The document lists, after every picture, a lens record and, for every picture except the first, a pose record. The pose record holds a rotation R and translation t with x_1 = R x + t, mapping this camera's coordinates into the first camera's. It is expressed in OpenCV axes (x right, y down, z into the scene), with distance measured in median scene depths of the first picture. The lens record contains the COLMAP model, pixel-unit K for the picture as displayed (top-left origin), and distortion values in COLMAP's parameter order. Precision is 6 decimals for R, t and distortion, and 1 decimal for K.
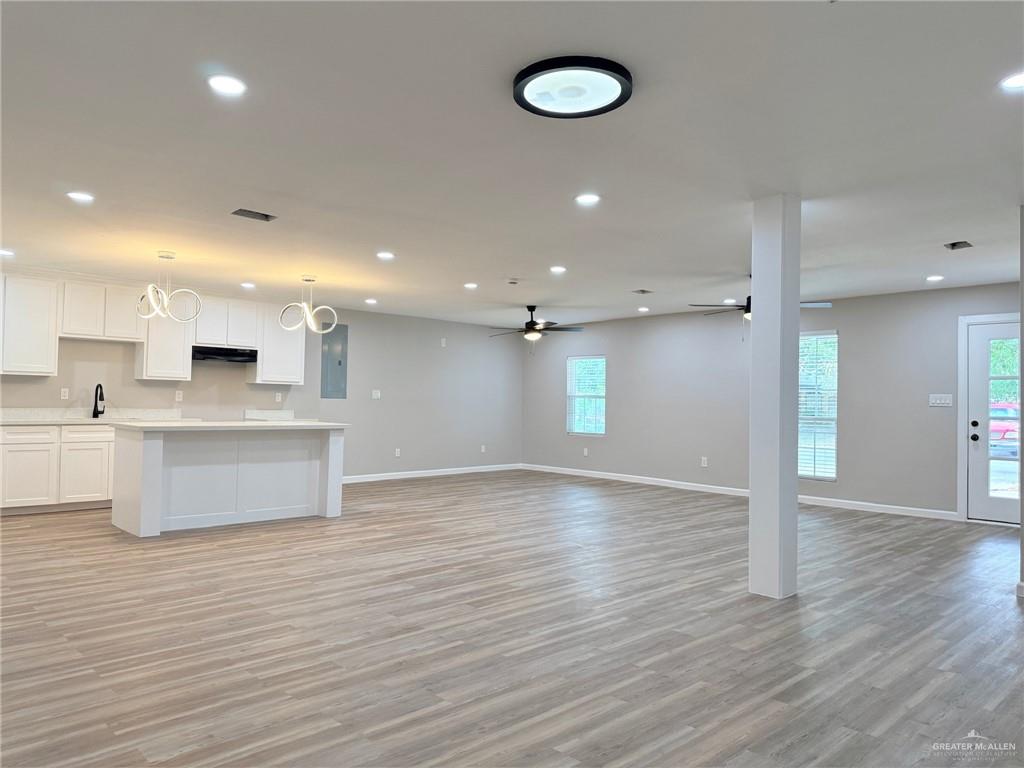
lens RADIAL K [[723.1, 0, 515.9], [0, 723.1, 387.4], [0, 0, 1]] dist [0.051459, -0.066660]
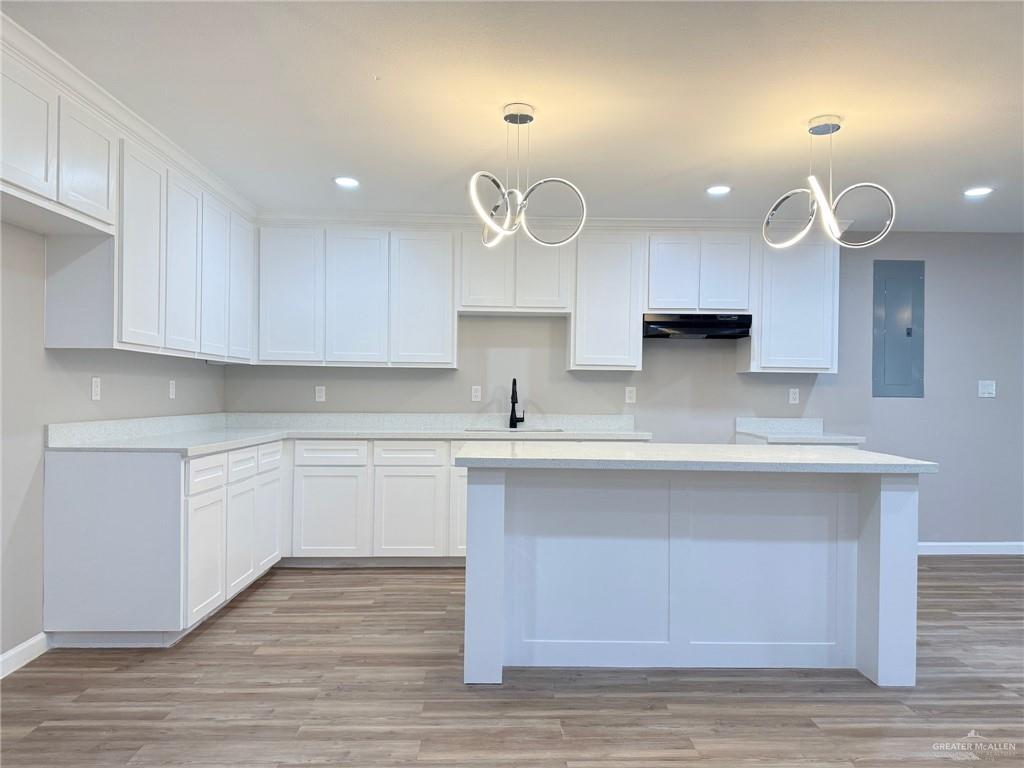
lens RADIAL K [[723.1, 0, 515.9], [0, 723.1, 387.4], [0, 0, 1]] dist [0.051459, -0.066660]
pose [[0.739545, -0.016092, -0.672914, -0.117761], [0.016903, 0.999843, -0.005334, 0.007313], [0.672894, -0.007430, 0.739701, 0.500642]]
